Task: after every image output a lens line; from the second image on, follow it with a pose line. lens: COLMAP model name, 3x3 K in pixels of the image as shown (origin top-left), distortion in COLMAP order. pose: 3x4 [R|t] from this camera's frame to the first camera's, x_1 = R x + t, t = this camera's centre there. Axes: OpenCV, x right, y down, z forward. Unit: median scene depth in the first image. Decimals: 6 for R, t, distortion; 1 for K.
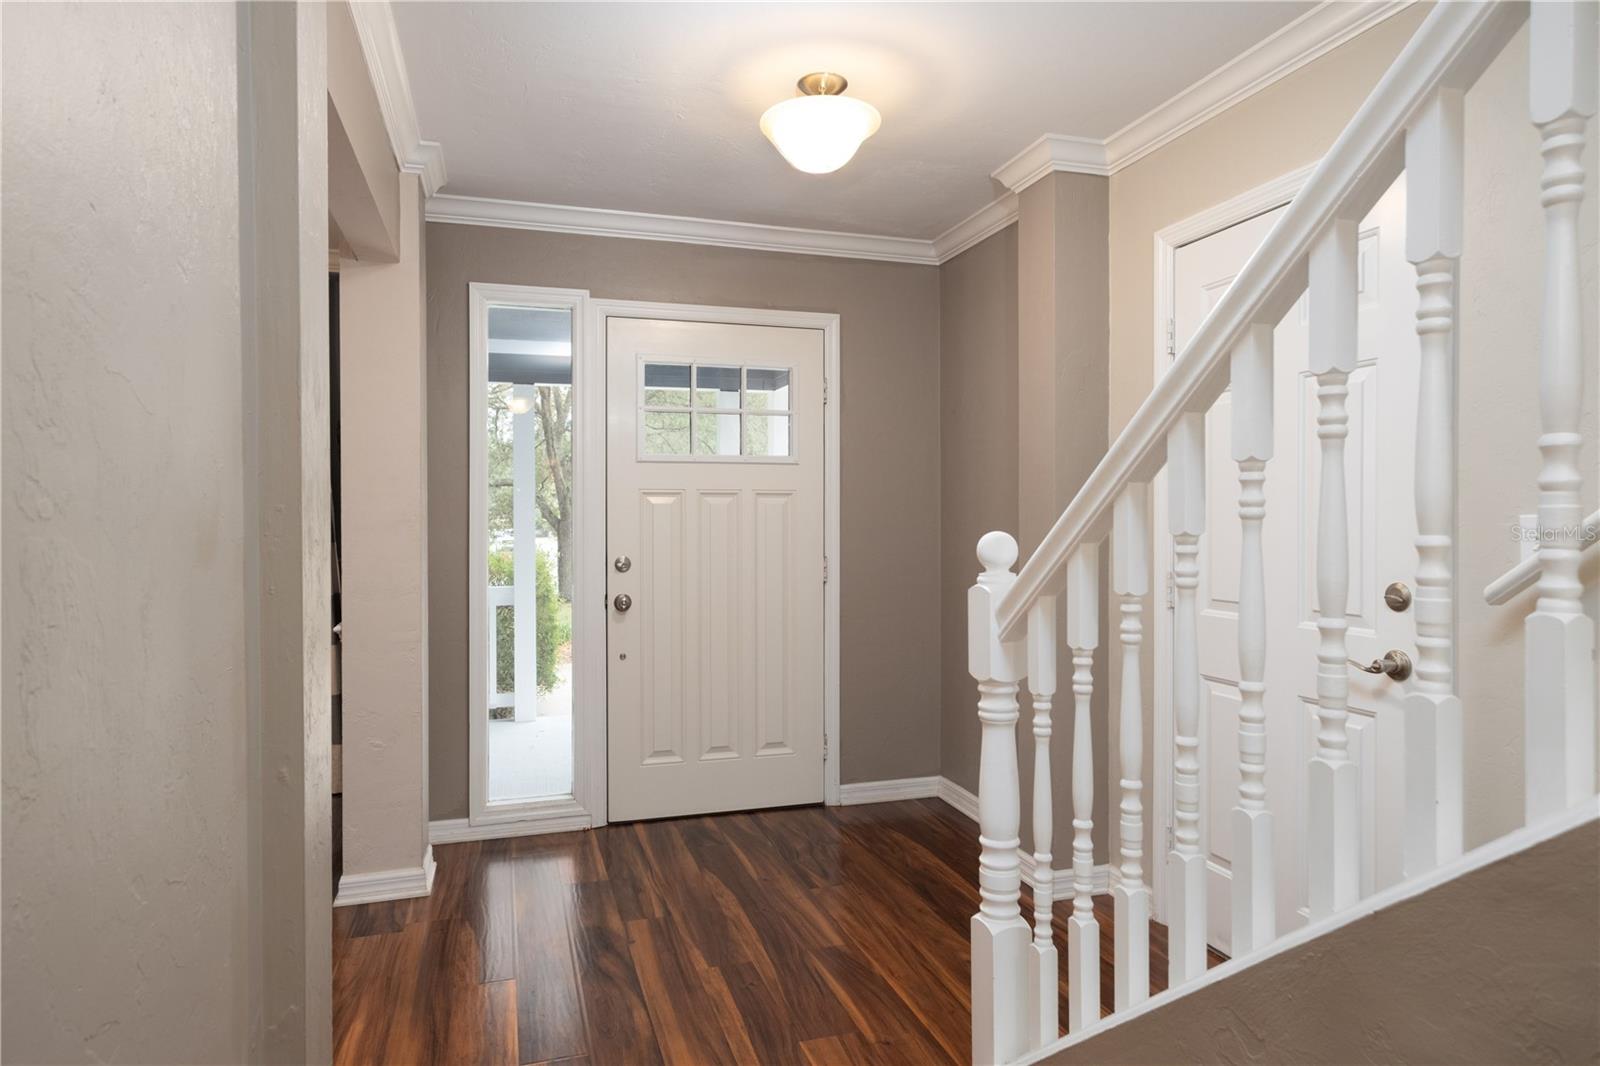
lens RADIAL K [[957.1, 0, 800.7], [0, 957.1, 524.0], [0, 0, 1]] dist [0.023487, -0.000140]
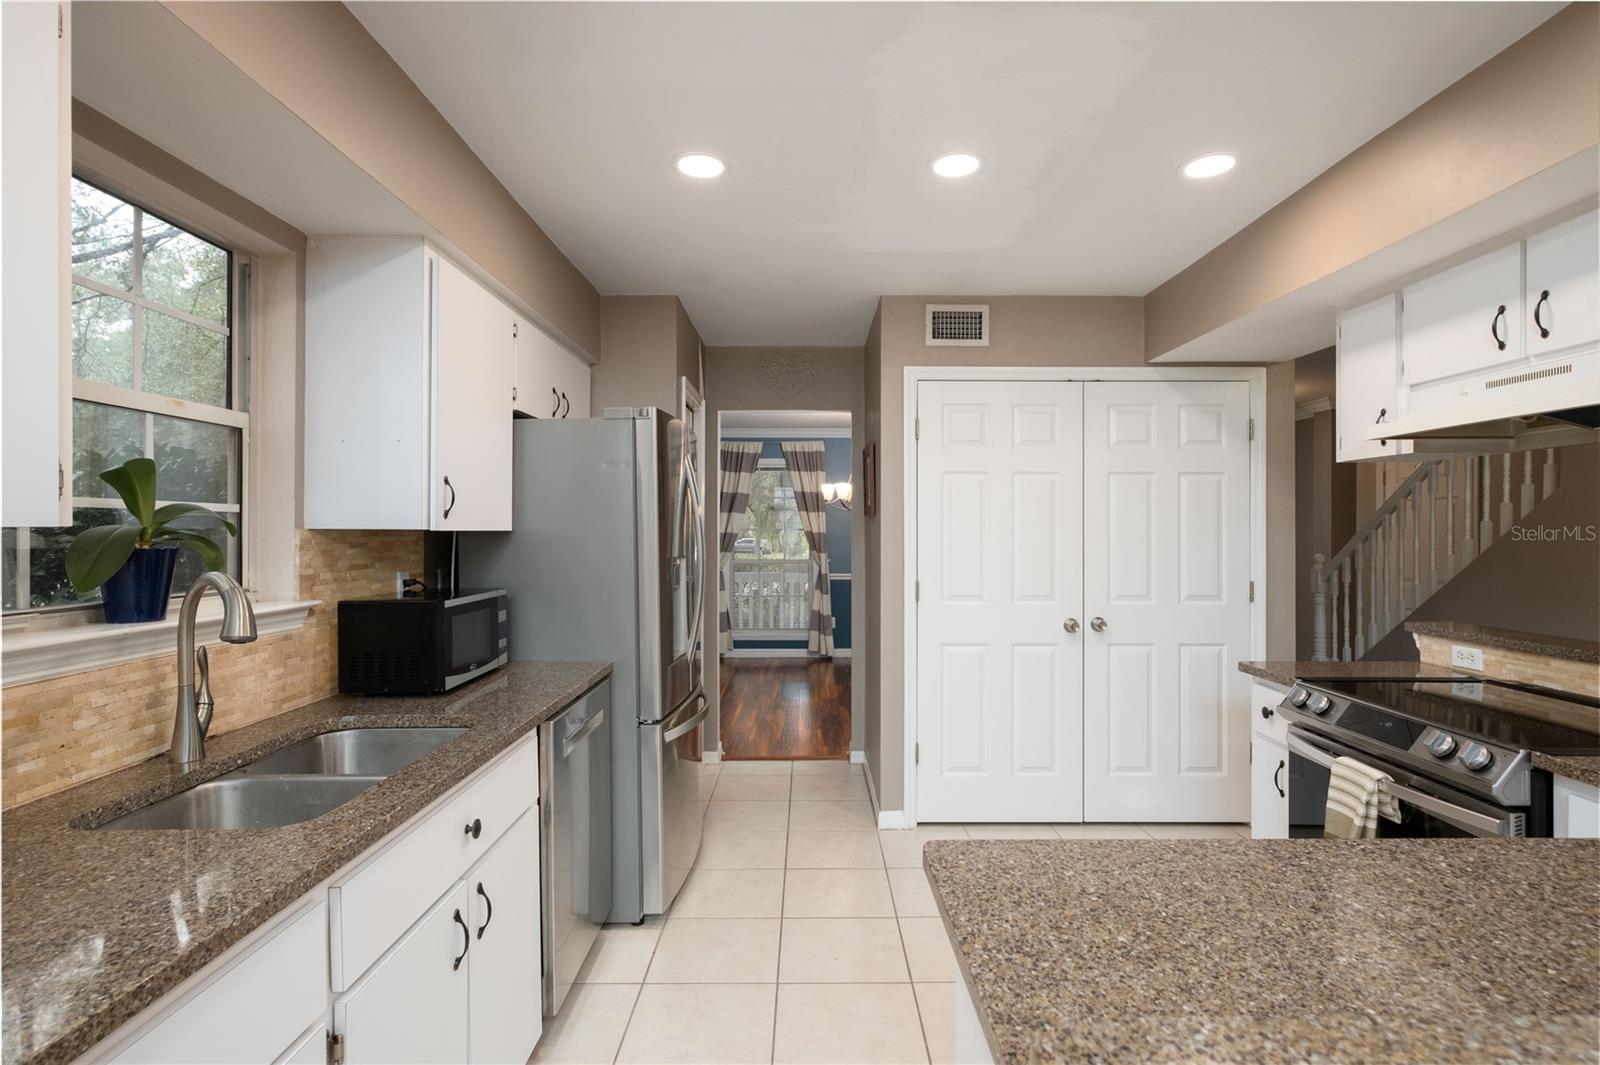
lens RADIAL K [[802.1, 0, 813.5], [0, 802.1, 533.0], [0, 0, 1]] dist [-0.001463, 0.000967]
pose [[0.959844, 0.004697, -0.280495, -0.433411], [-0.005234, 0.999986, -0.001167, -0.029564], [0.280485, 0.002588, 0.959855, -1.358878]]
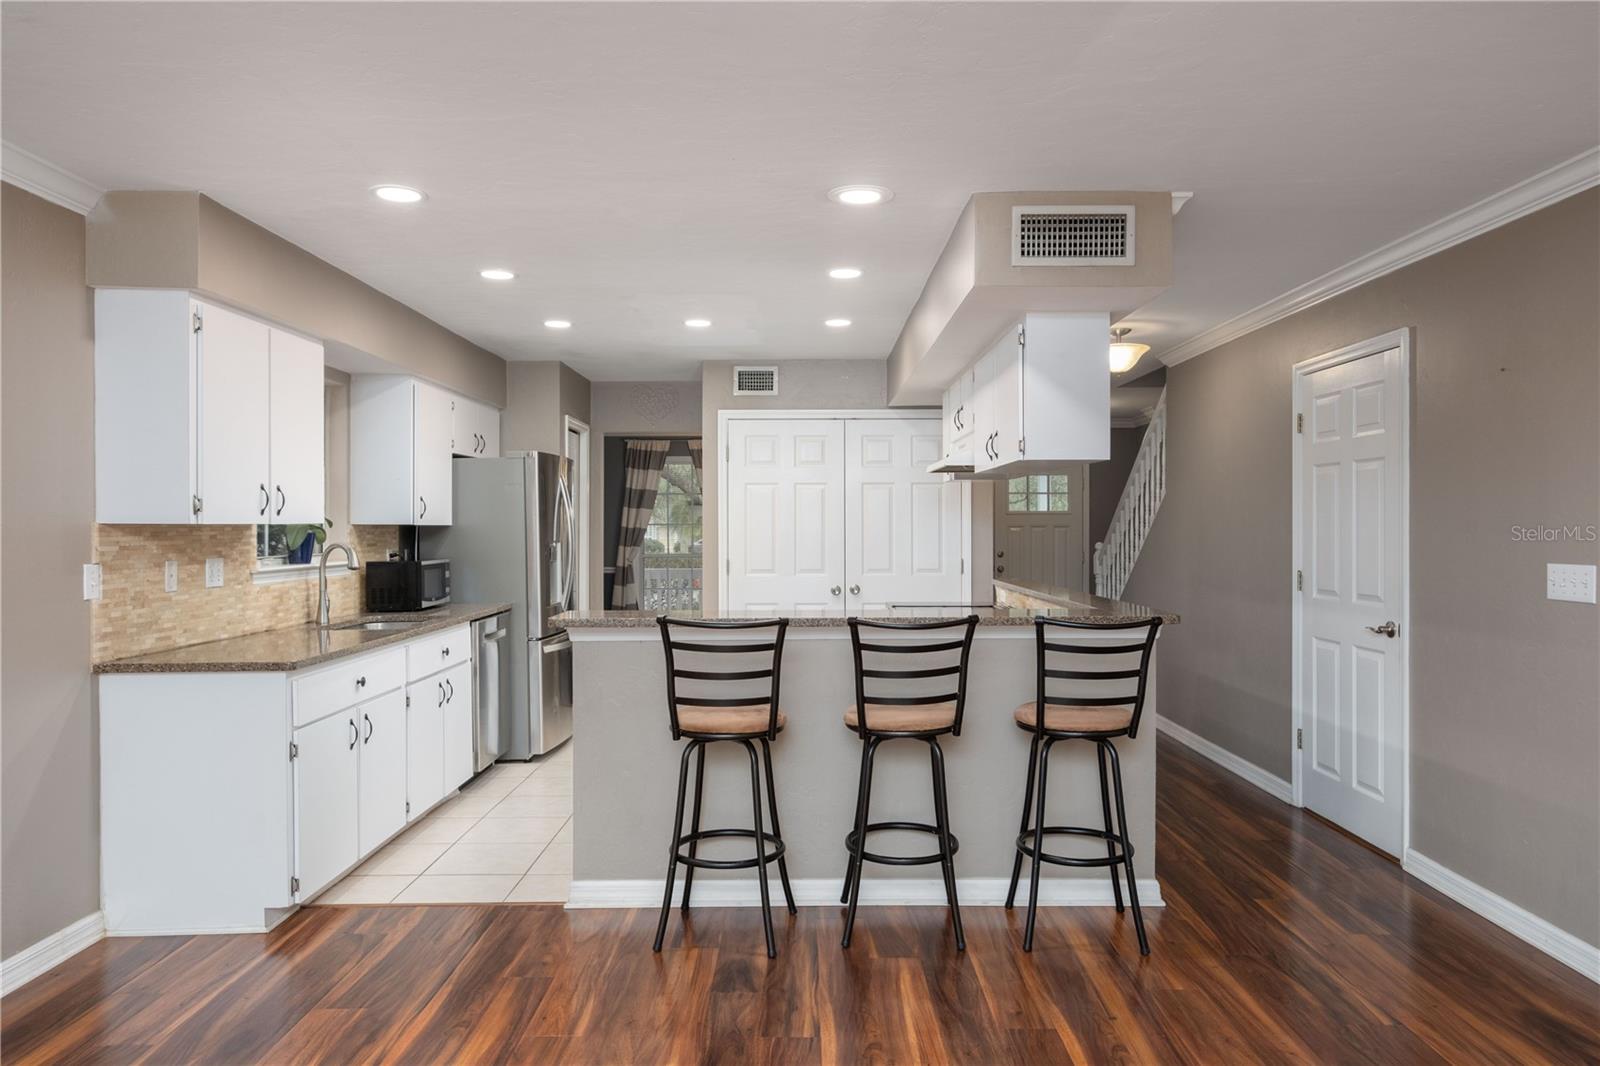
lens RADIAL K [[1105.7, 0, 800.0], [0, 1105.7, 533.0], [0, 0, 1]] dist [0.037820, 0.001713]
pose [[0.955088, 0.001844, -0.296316, 0.208157], [-0.001473, 0.999998, 0.001475, -0.020992], [0.296318, -0.000973, 0.955089, -2.350288]]
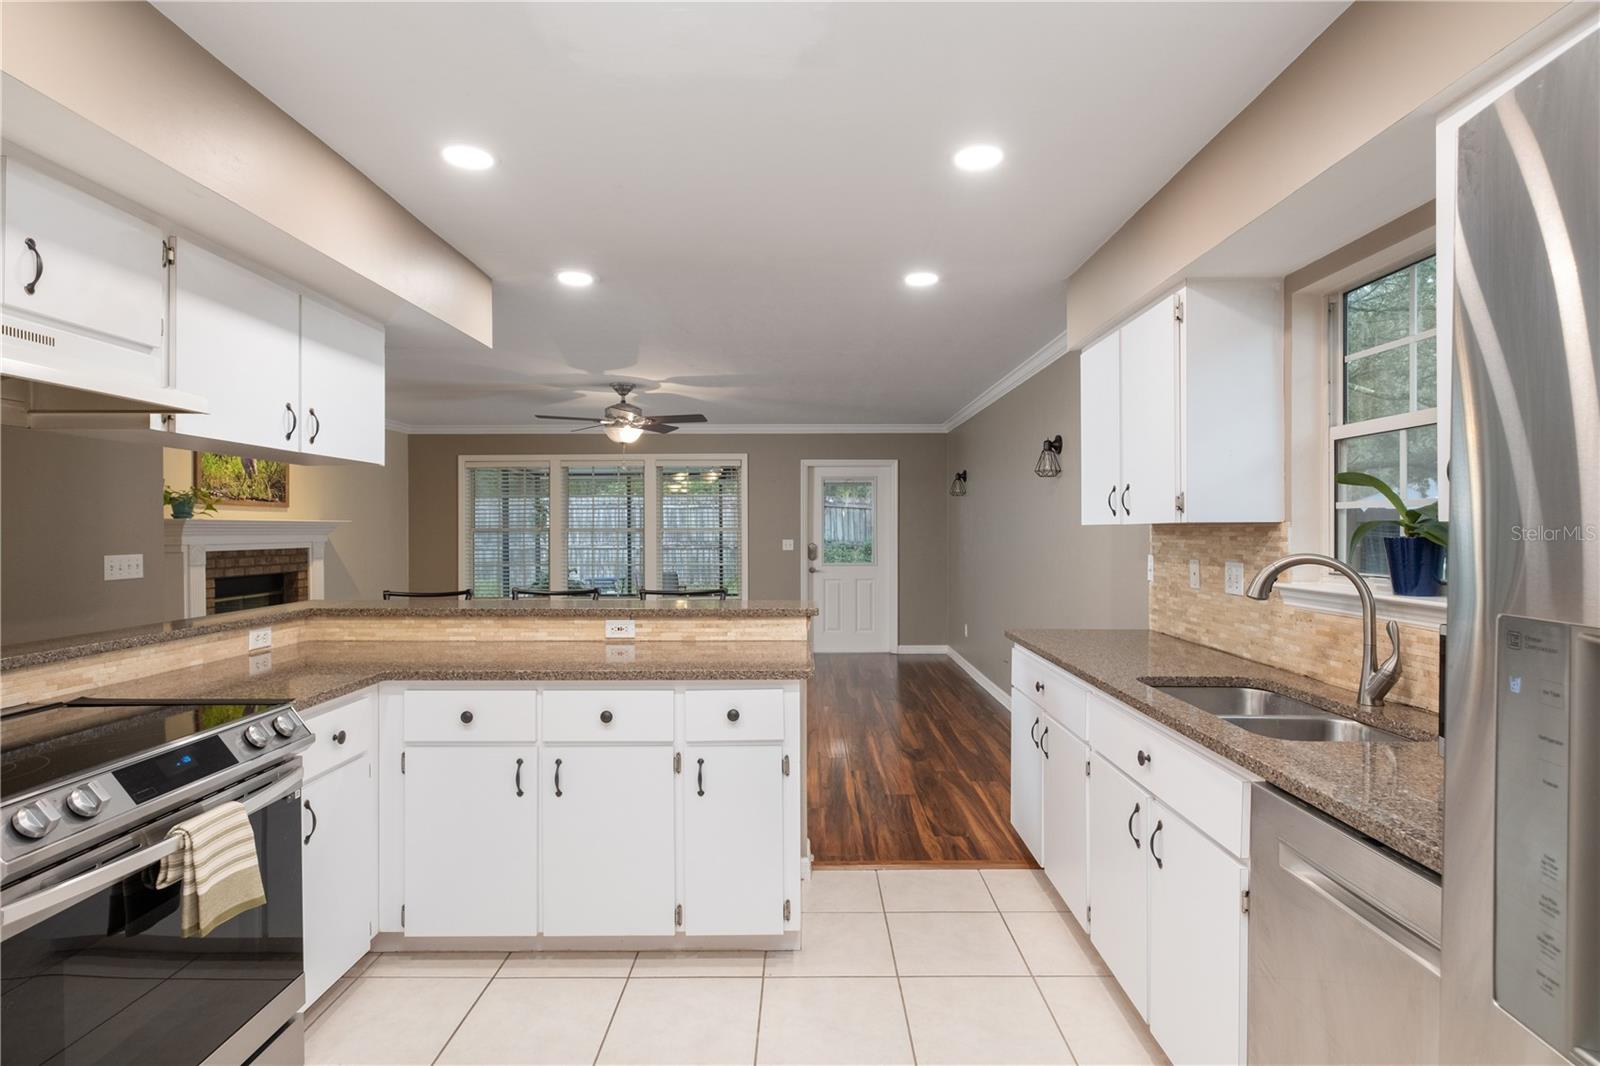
lens RADIAL K [[787.6, 0, 800.0], [0, 787.6, 533.0], [0, 0, 1]] dist [-0.003763, -0.000045]
pose [[-0.954076, 0.001205, 0.299563, -0.711482], [0.004605, 0.999933, 0.010643, -0.030152], [-0.299530, 0.011533, -0.954017, -0.244328]]
